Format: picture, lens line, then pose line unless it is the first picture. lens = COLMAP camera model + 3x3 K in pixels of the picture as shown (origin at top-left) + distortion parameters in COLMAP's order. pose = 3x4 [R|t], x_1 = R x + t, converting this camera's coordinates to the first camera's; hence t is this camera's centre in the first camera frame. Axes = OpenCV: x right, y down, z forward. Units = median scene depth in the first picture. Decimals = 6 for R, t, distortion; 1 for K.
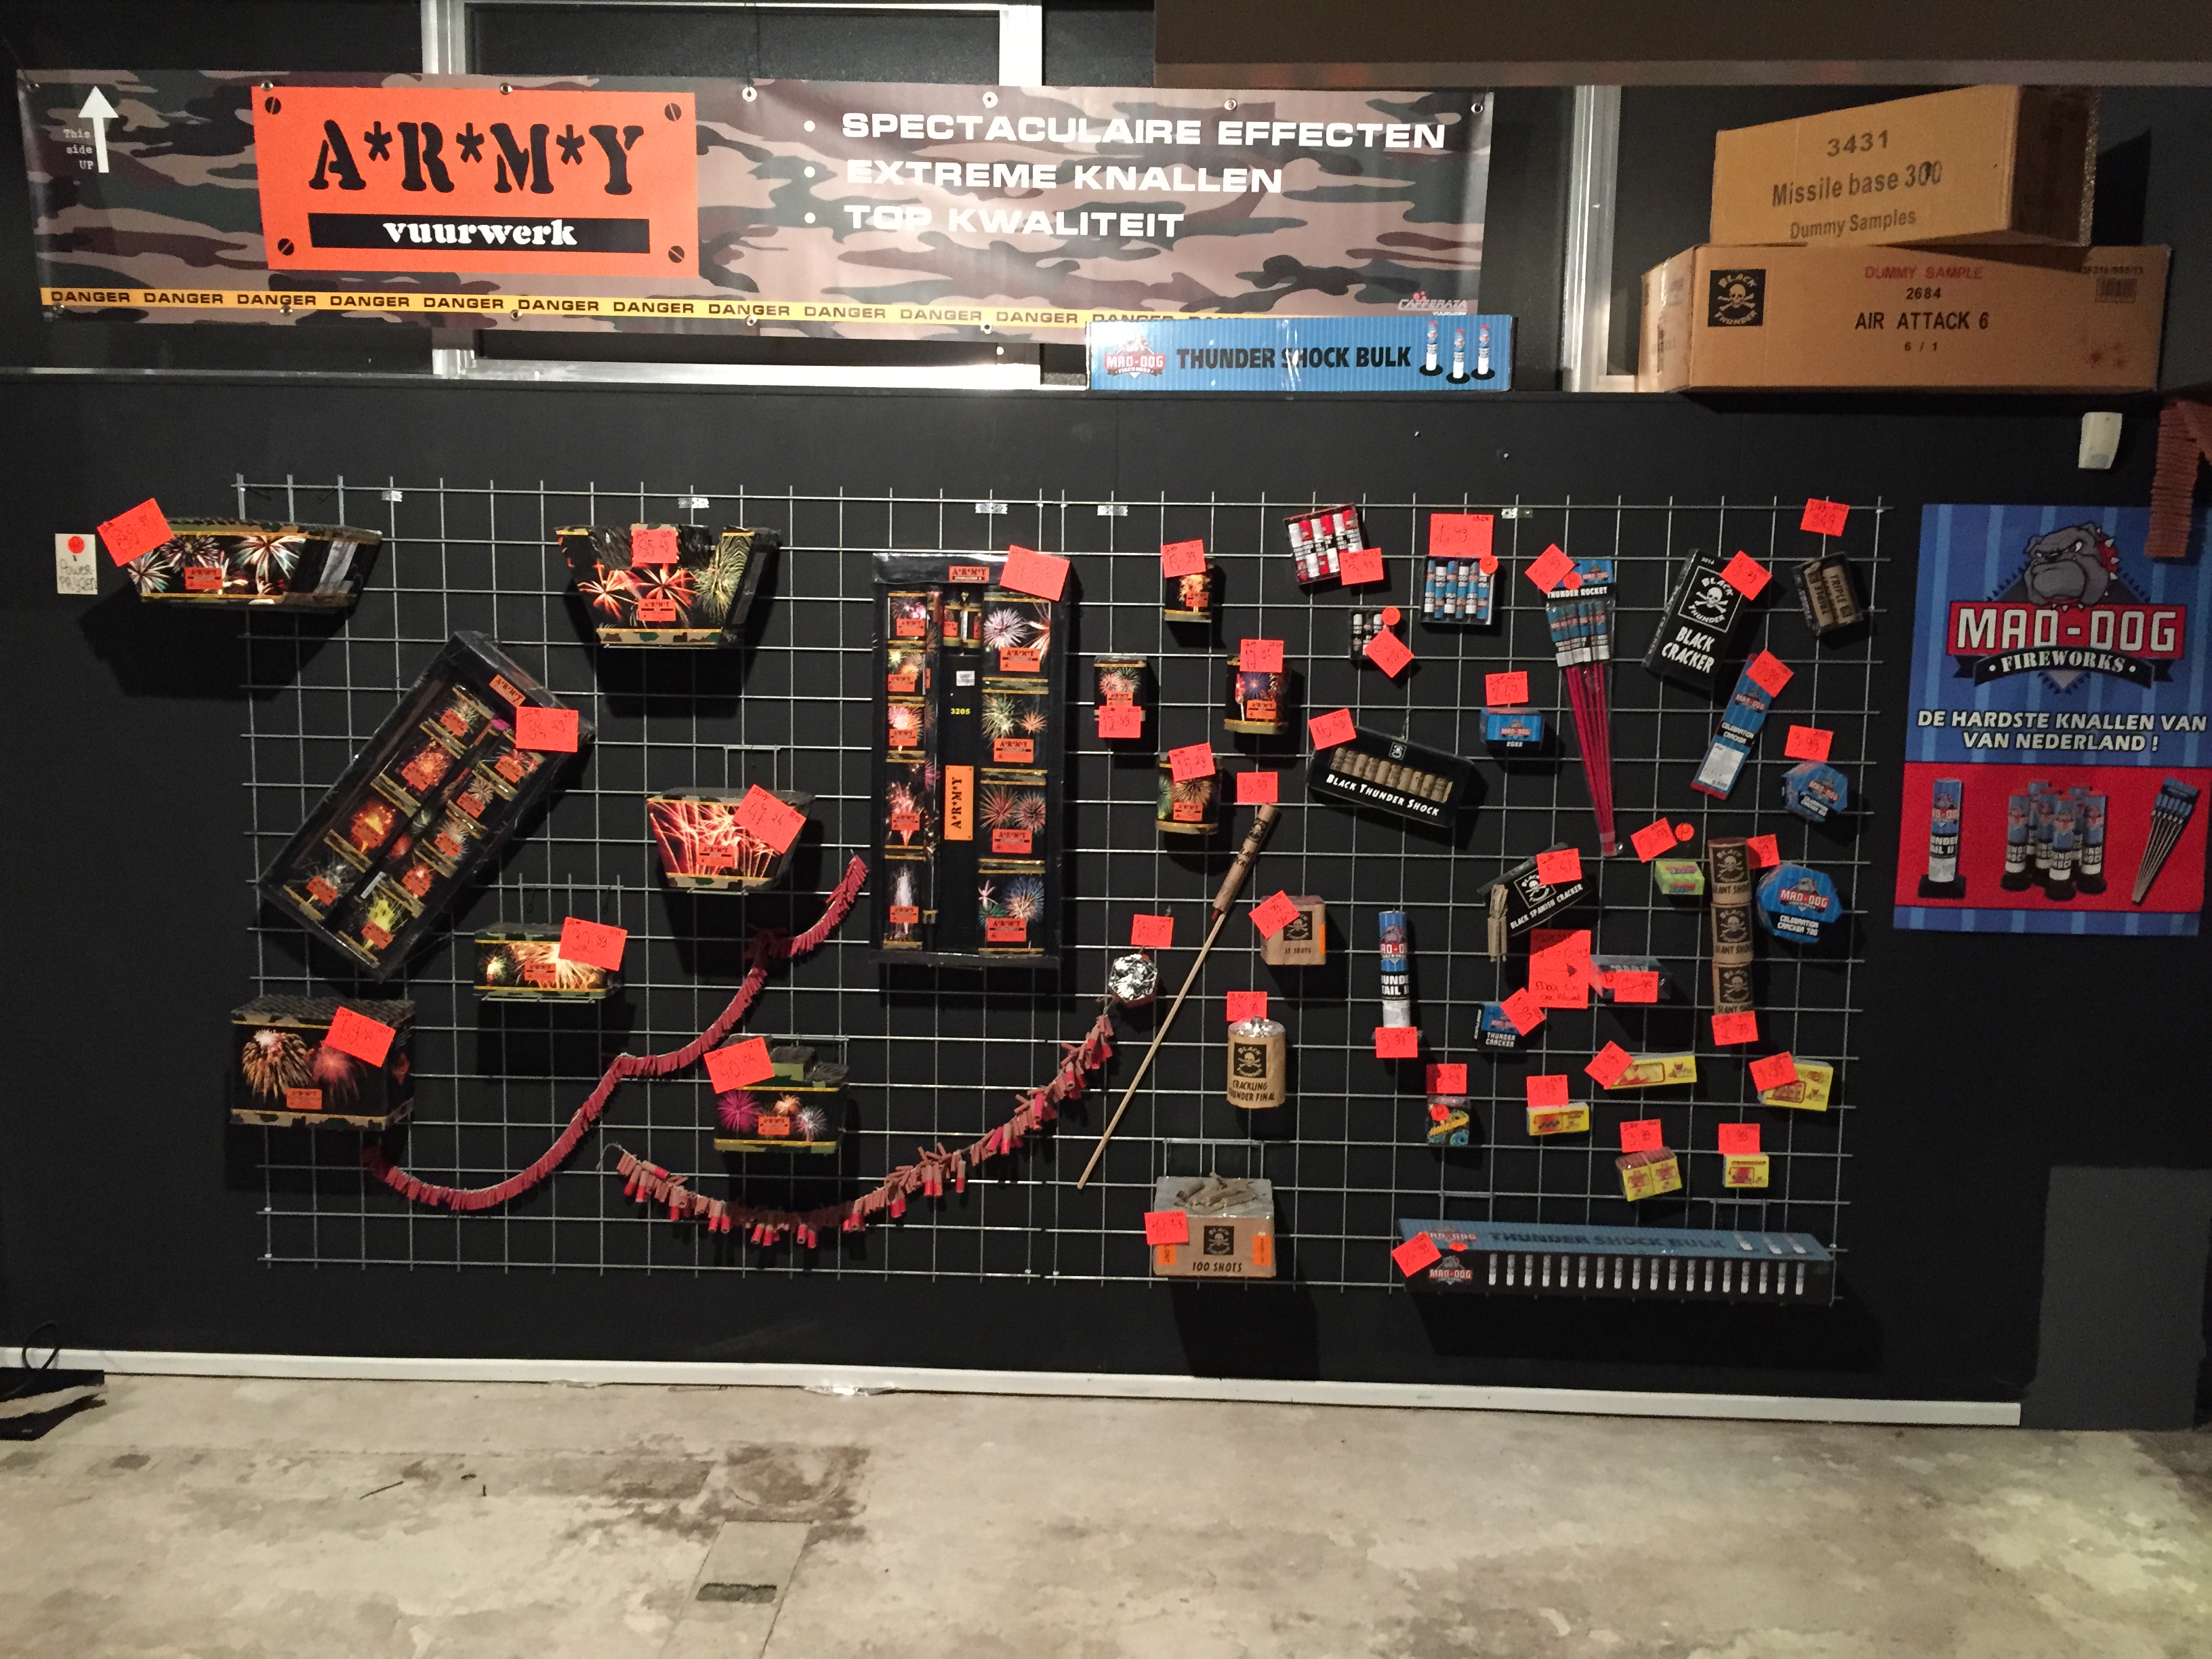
lens RADIAL K [[1873.1, 0, 1111.4], [0, 1873.1, 811.7], [0, 0, 1]] dist [0.095533, -0.140227]
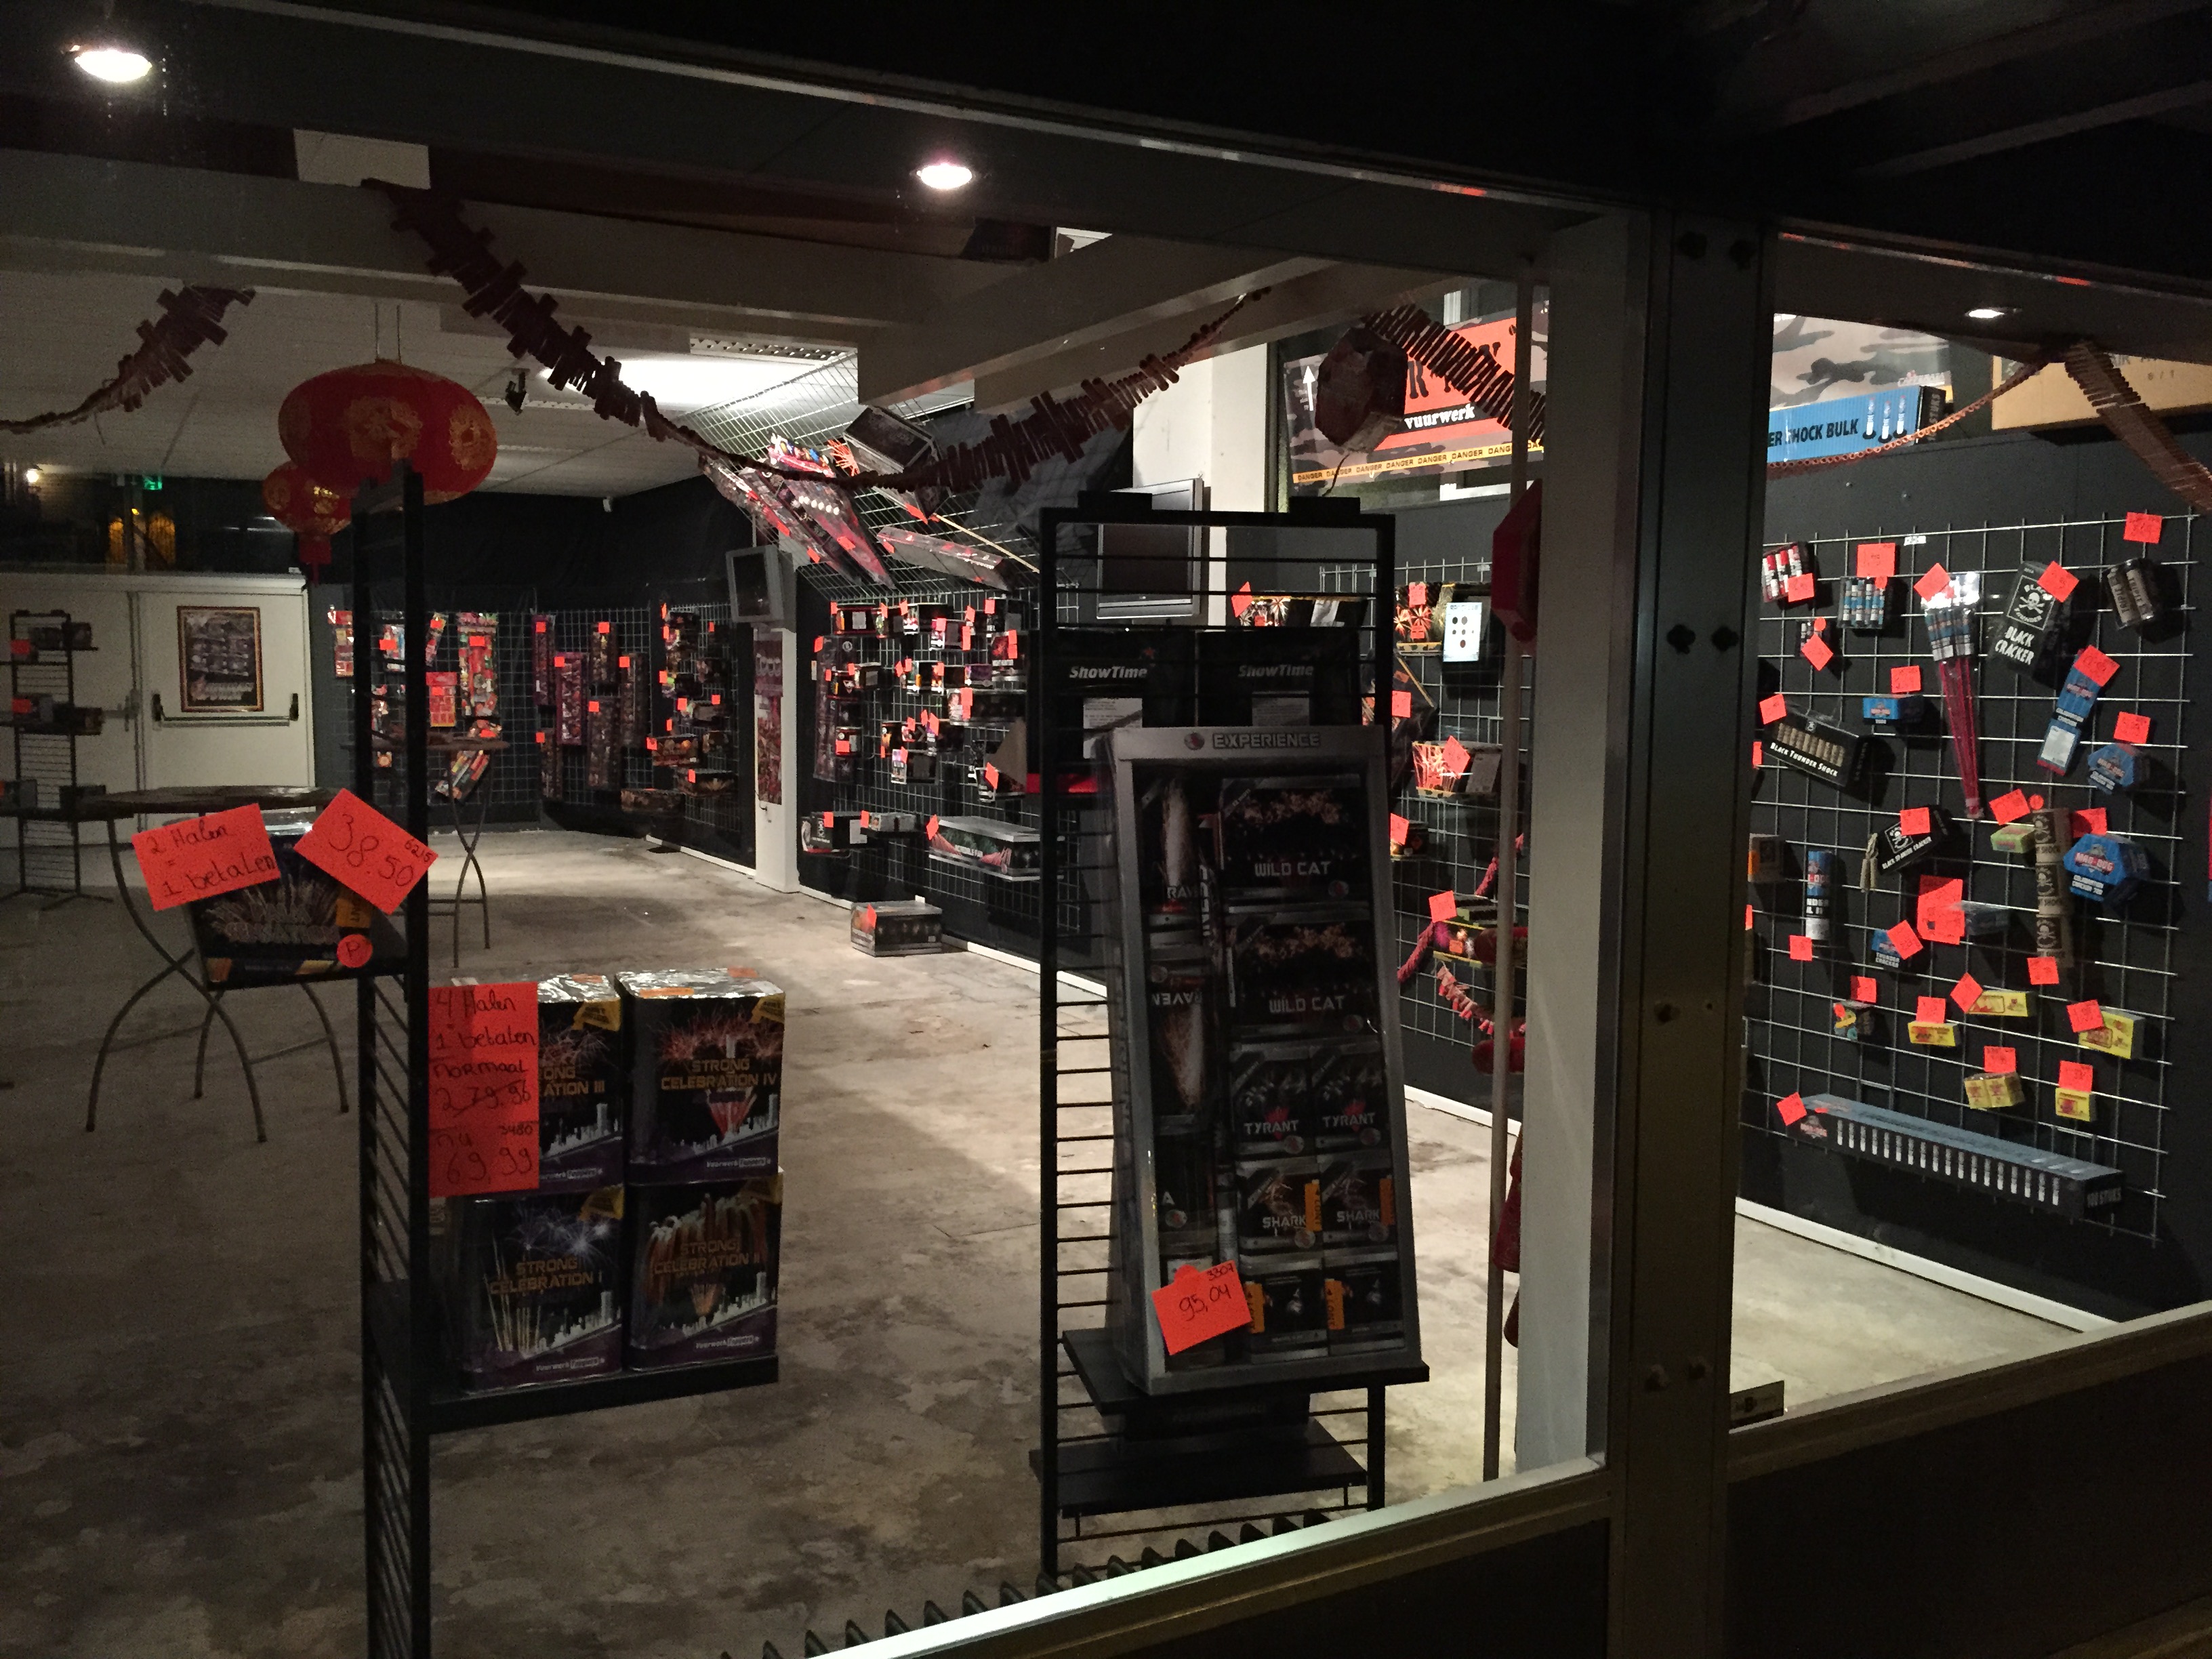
lens RADIAL K [[1873.1, 0, 1111.4], [0, 1873.1, 811.7], [0, 0, 1]] dist [0.095533, -0.140227]
pose [[0.507463, 0.059390, -0.859625, 1.039744], [-0.099304, 0.995006, 0.010121, 0.062537], [0.855932, 0.080228, 0.510826, -0.093535]]
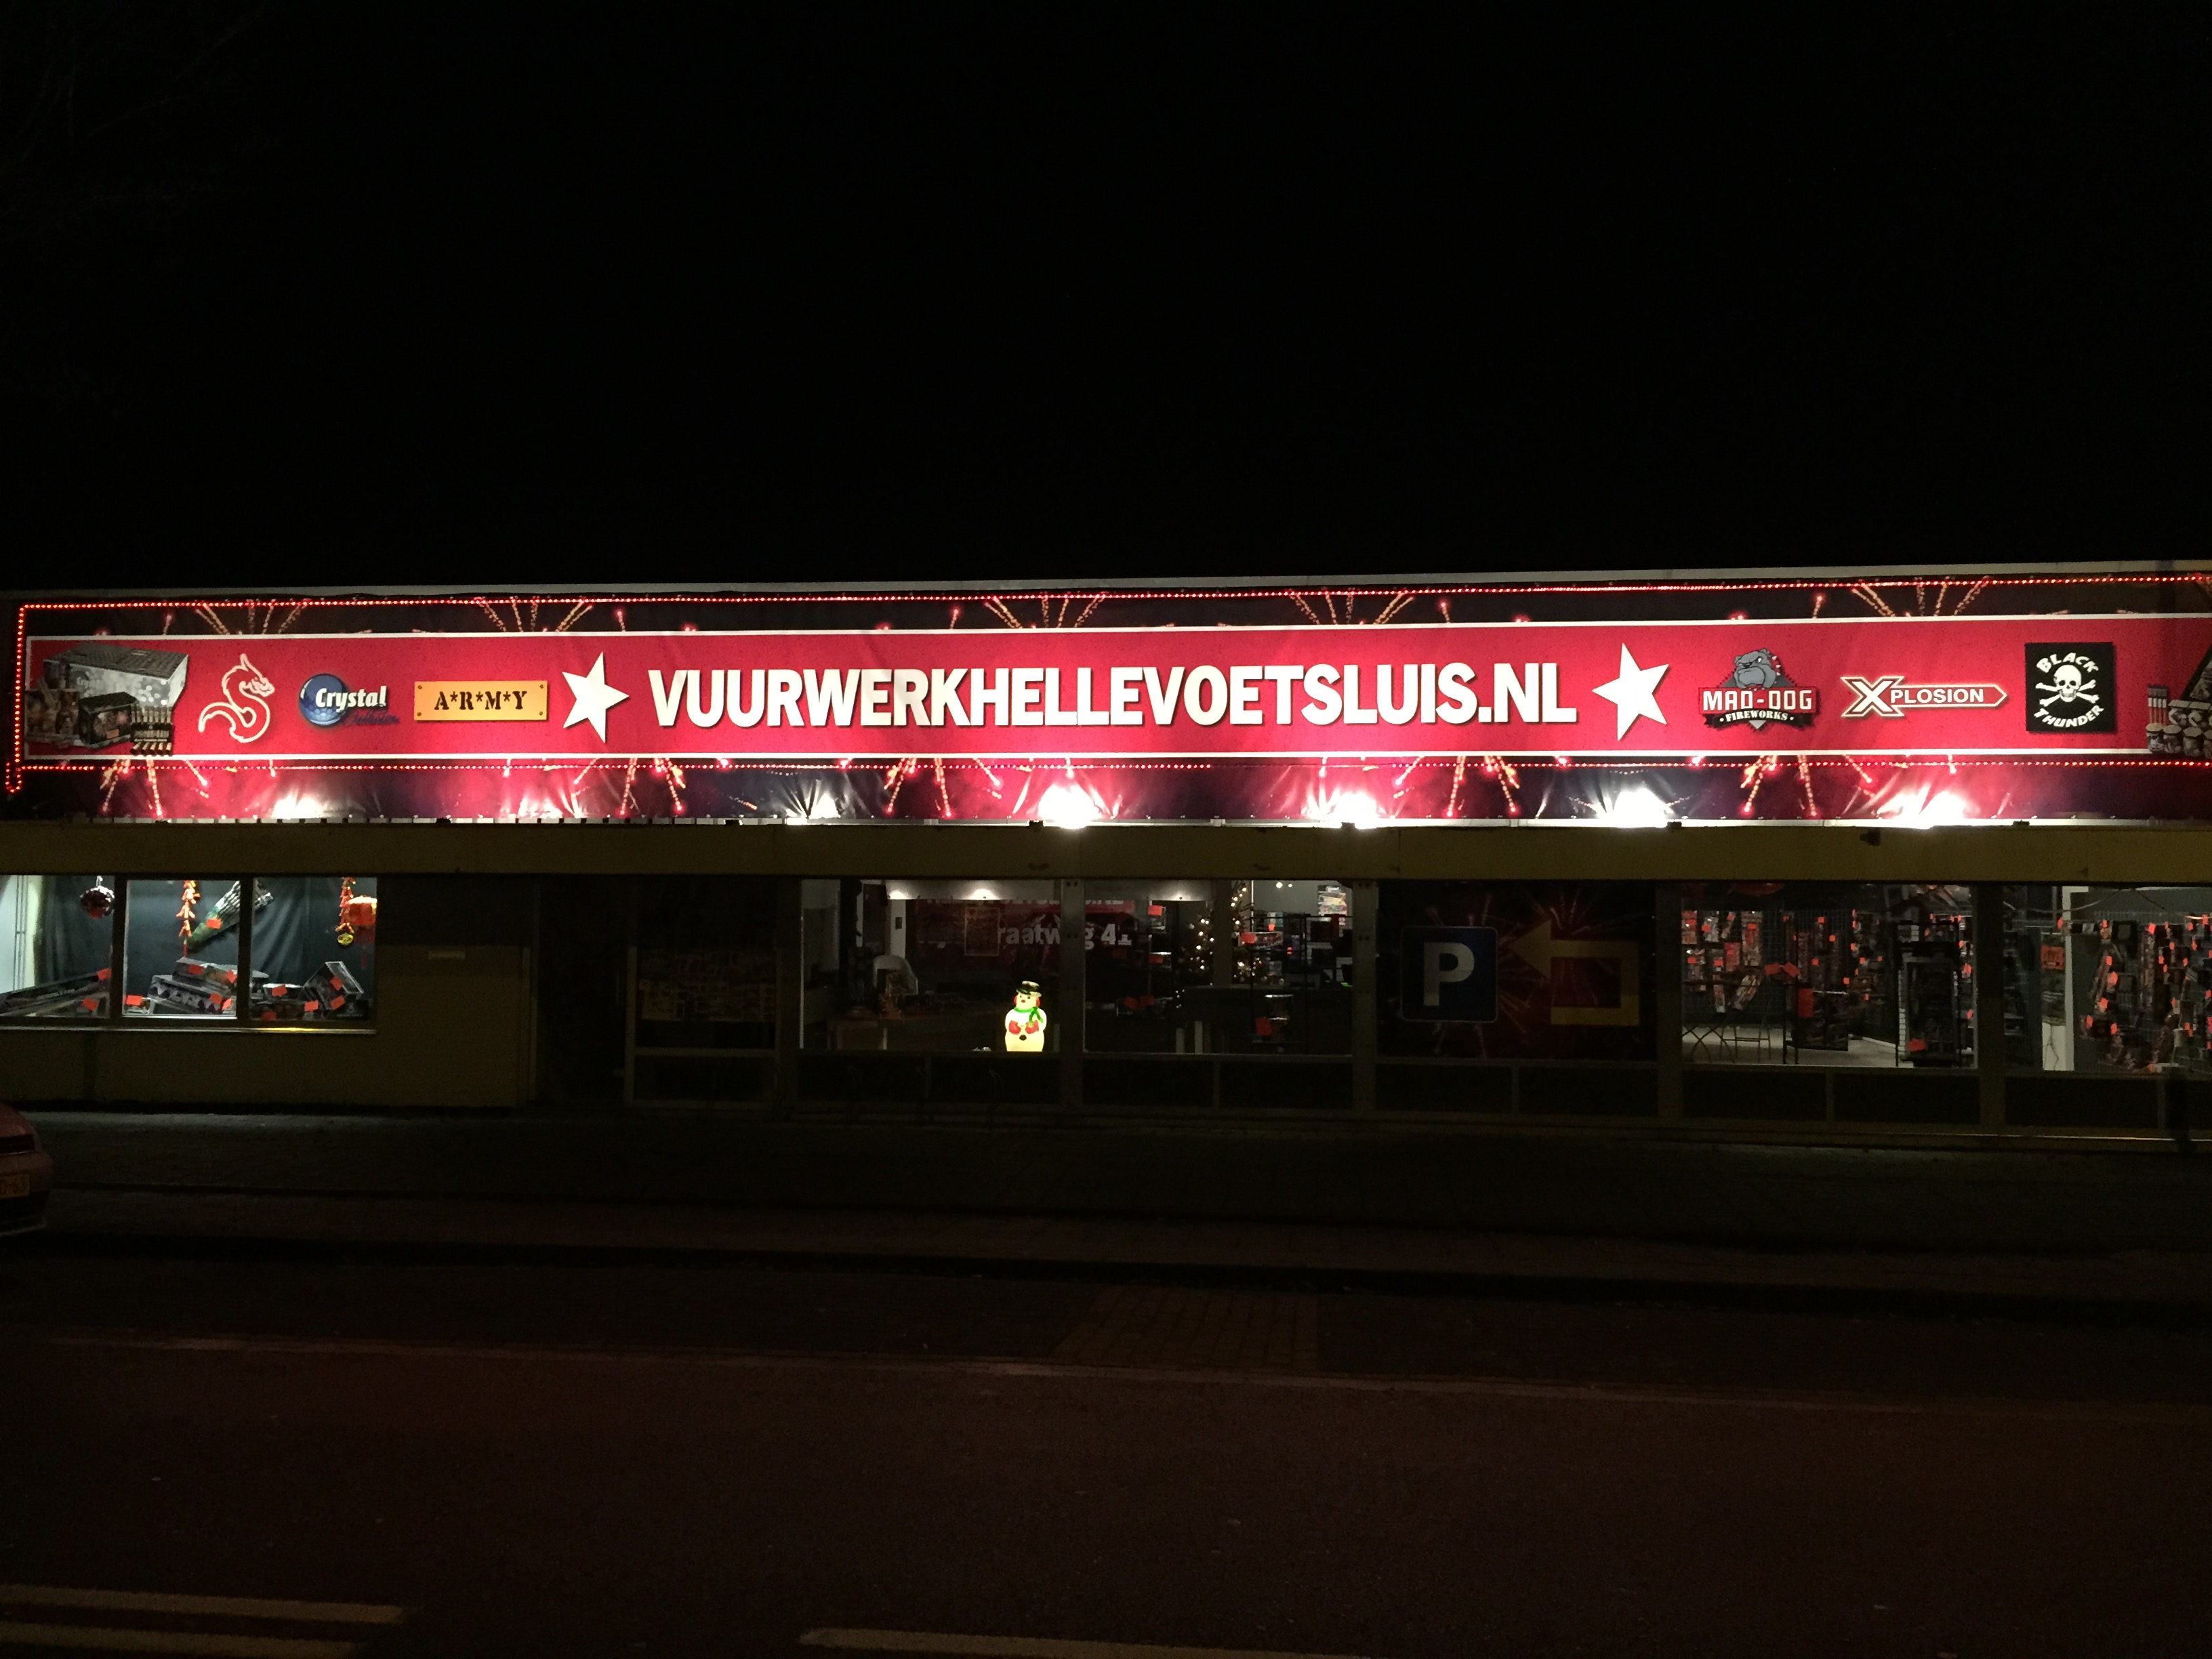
lens RADIAL K [[1873.1, 0, 1111.4], [0, 1873.1, 811.7], [0, 0, 1]] dist [0.095533, -0.140227]
pose [[-0.085825, -0.067926, -0.993992, 4.904702], [-0.126476, 0.990345, -0.056756, 0.183316], [0.988250, 0.120845, -0.093587, -1.171551]]
